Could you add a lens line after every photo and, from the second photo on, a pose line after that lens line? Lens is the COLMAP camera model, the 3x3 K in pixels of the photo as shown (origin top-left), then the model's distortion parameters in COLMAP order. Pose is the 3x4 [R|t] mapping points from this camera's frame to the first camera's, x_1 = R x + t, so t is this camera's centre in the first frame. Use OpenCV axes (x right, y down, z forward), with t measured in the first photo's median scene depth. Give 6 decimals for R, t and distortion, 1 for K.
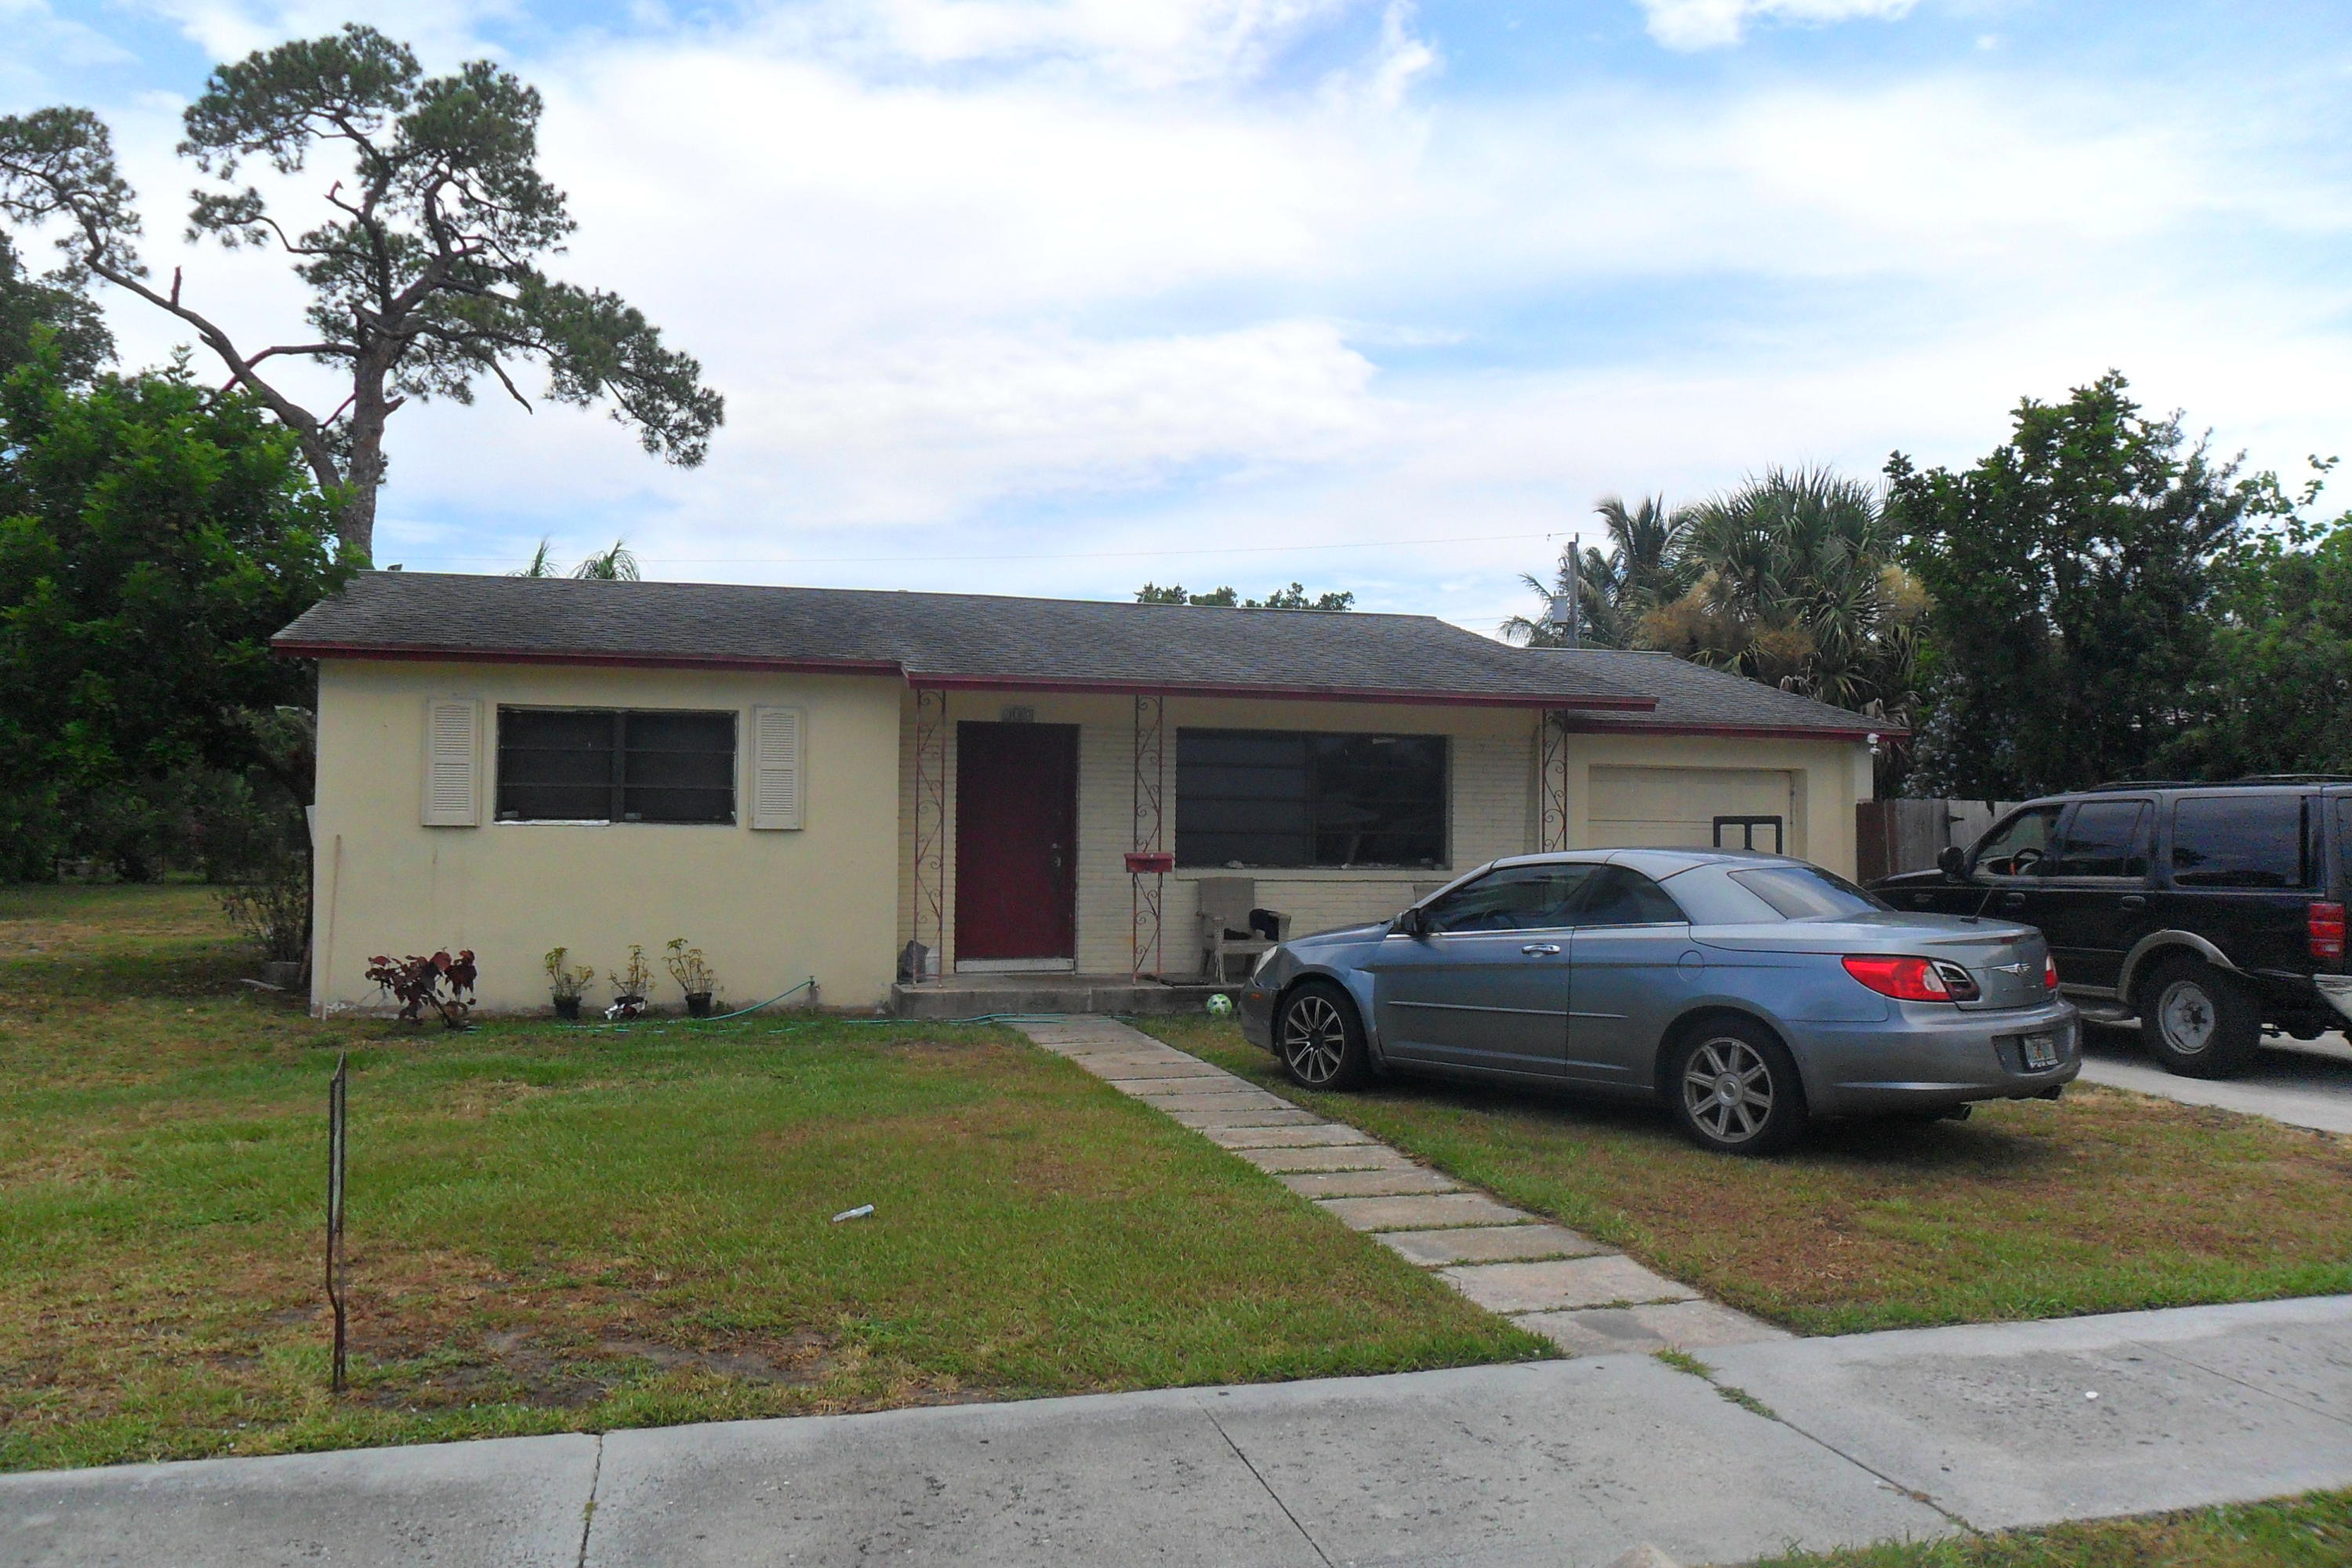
lens RADIAL K [[1910.9, 0, 1176.0], [0, 1910.9, 784.0], [0, 0, 1]] dist [-0.032744, 0.009650]
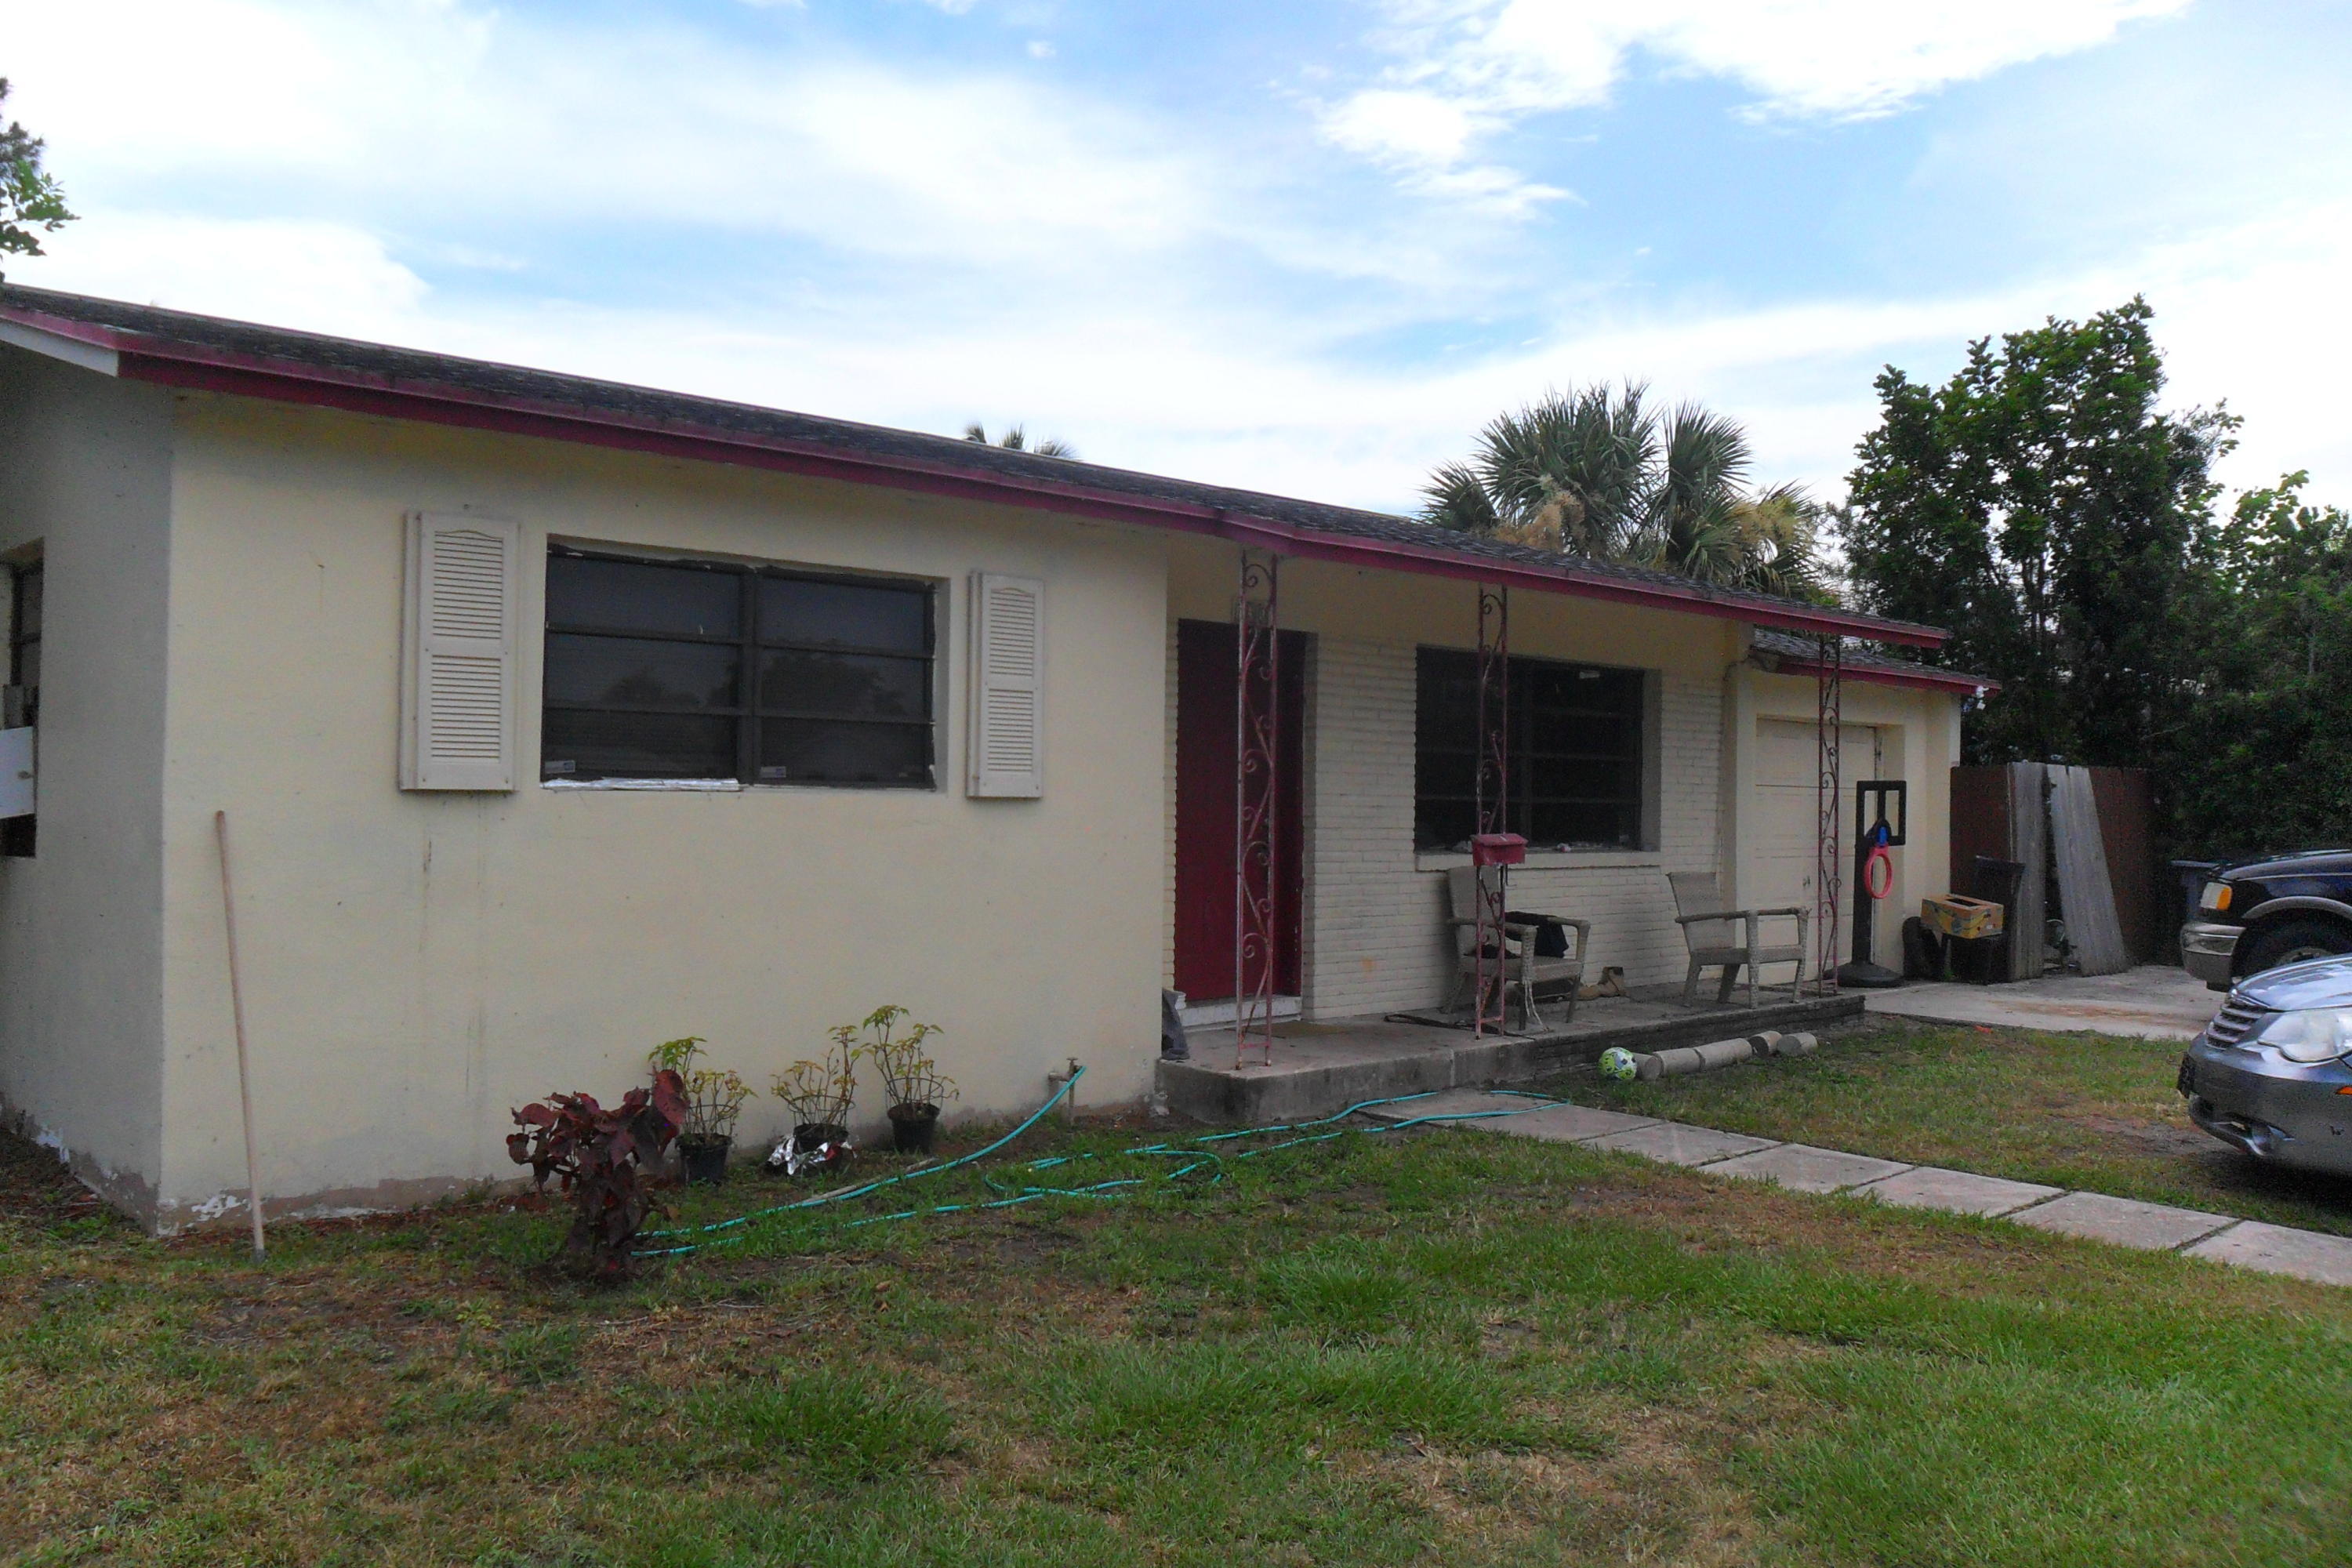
lens RADIAL K [[1917.2, 0, 1165.9], [0, 1917.2, 789.7], [0, 0, 1]] dist [-0.032284, 0.005799]
pose [[0.888343, 0.004339, 0.459159, -0.361137], [-0.016964, 0.999583, 0.023375, 0.006613], [-0.458866, -0.028554, 0.888046, 0.413105]]
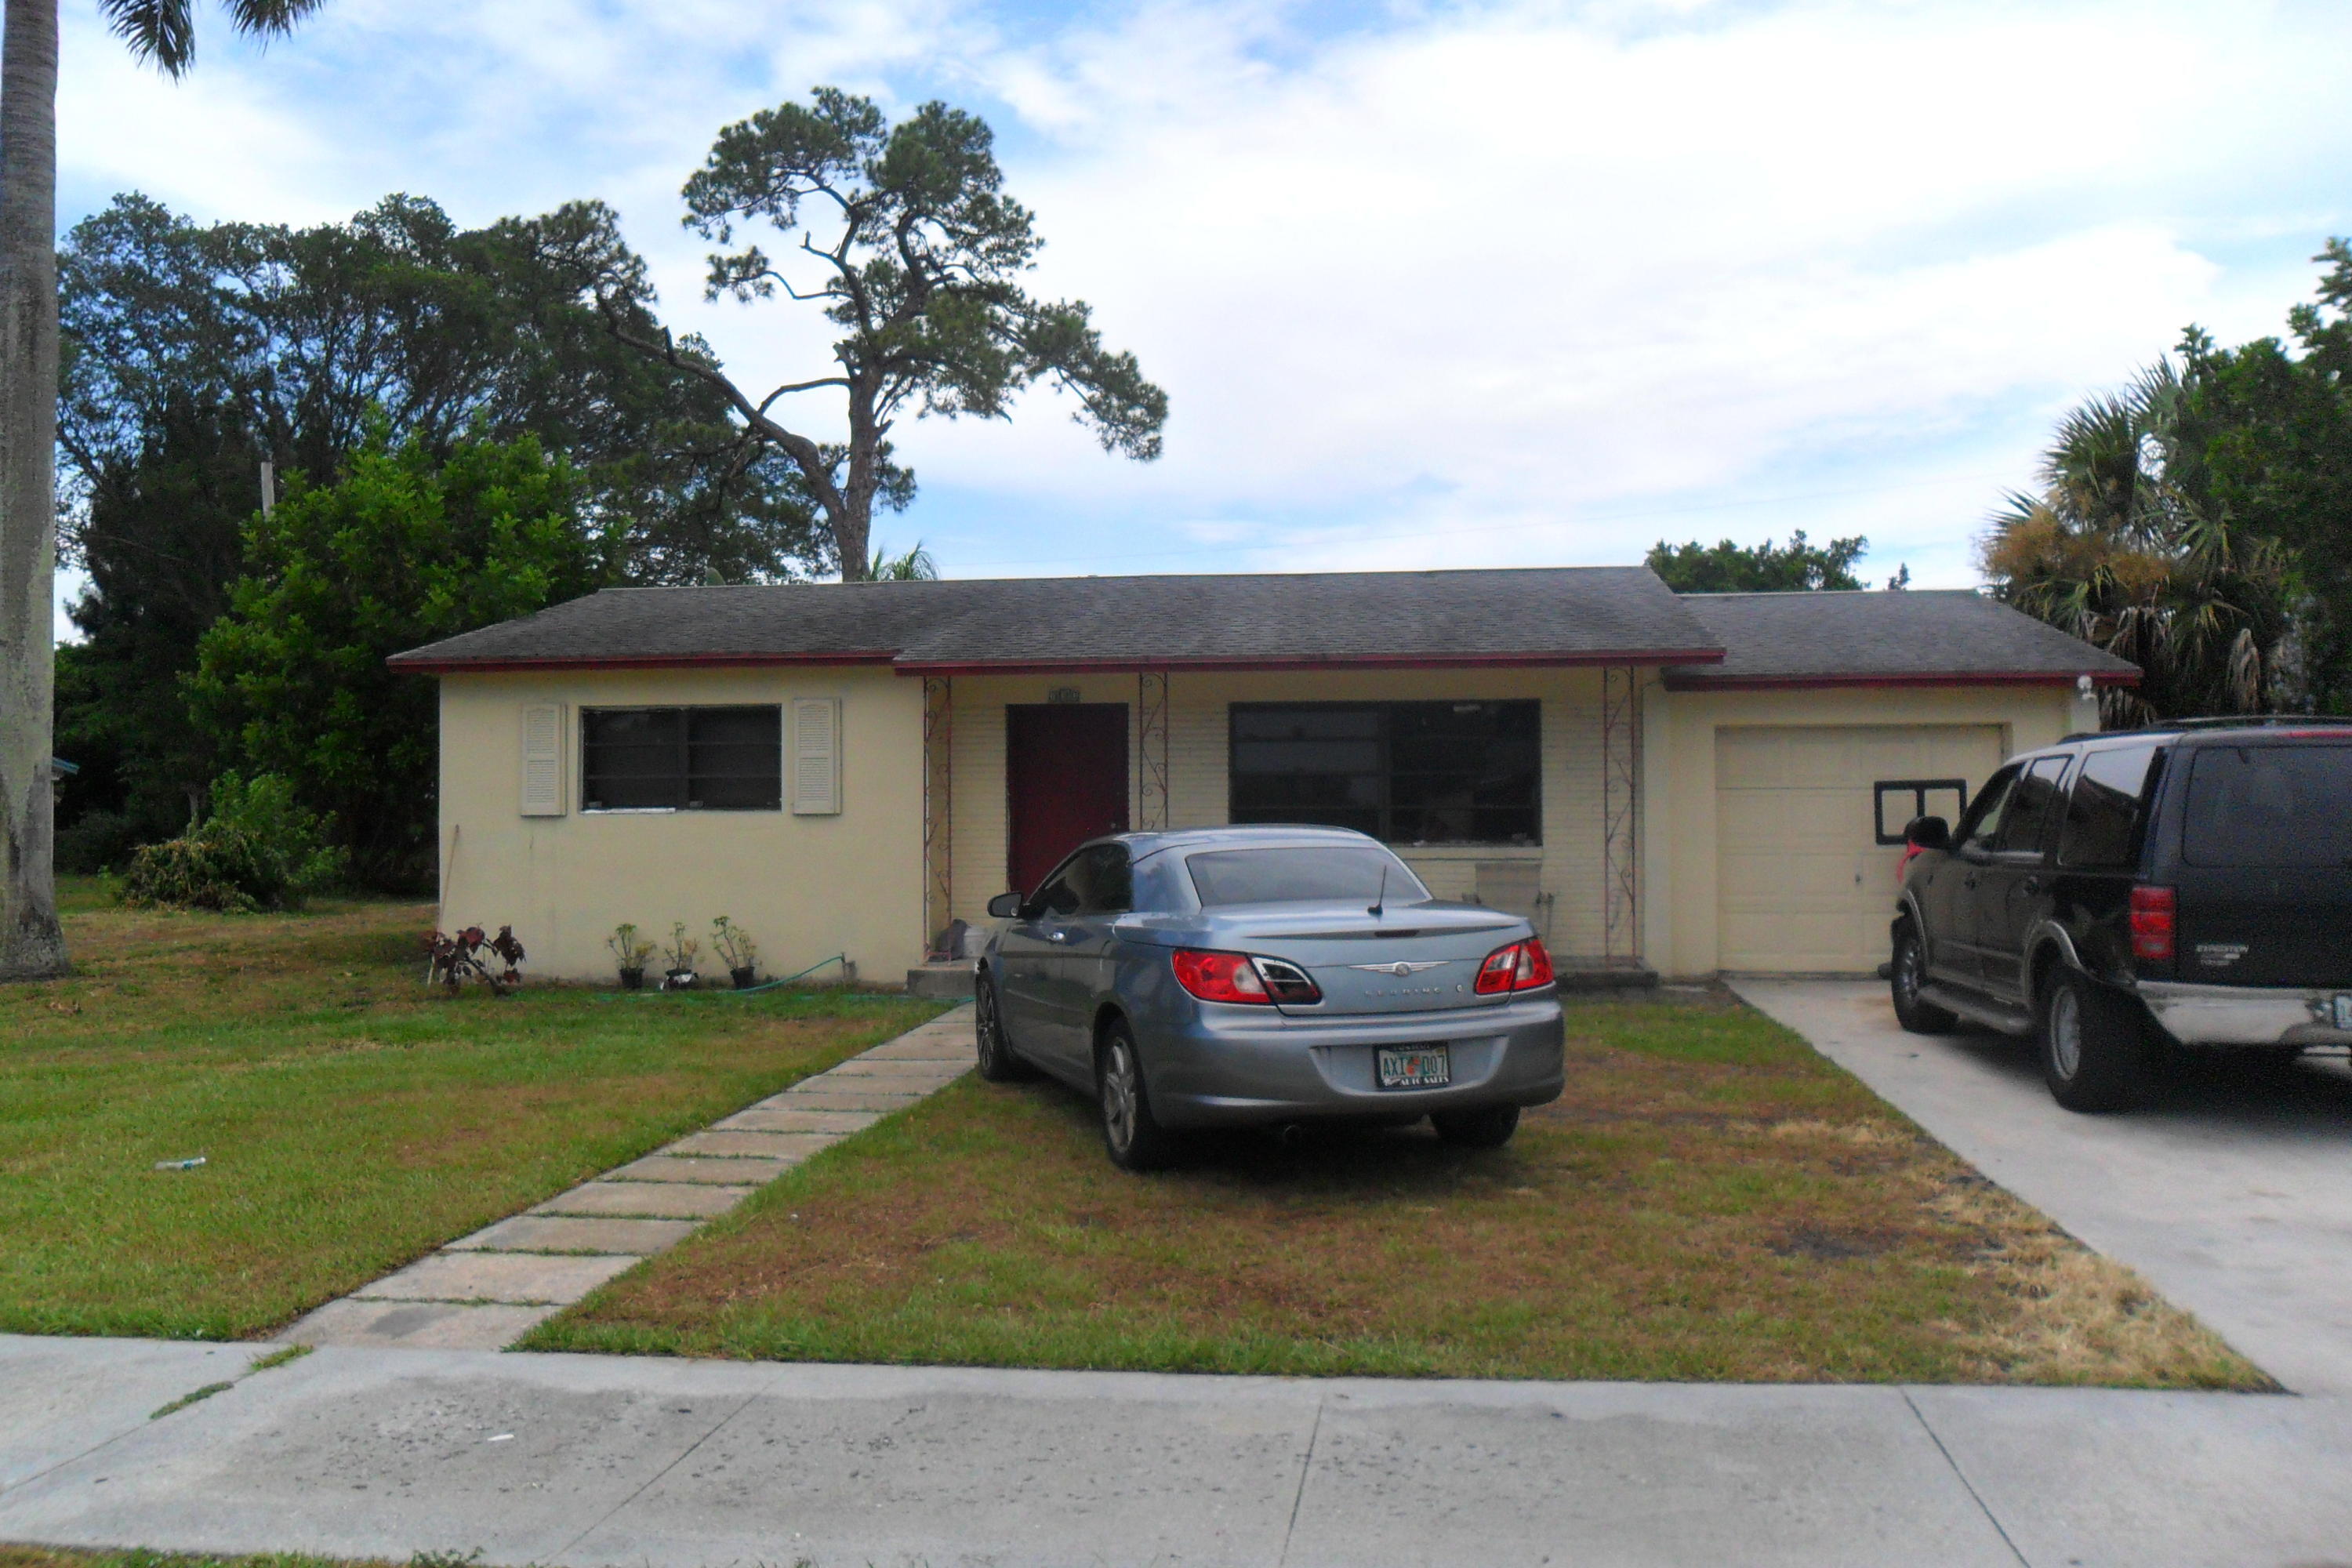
lens RADIAL K [[1917.2, 0, 1165.9], [0, 1917.2, 789.7], [0, 0, 1]] dist [-0.032284, 0.005799]
pose [[0.917783, -0.019087, -0.396623, 0.334021], [0.025698, 0.999605, 0.011358, 0.002703], [0.396250, -0.020617, 0.917911, 0.085389]]
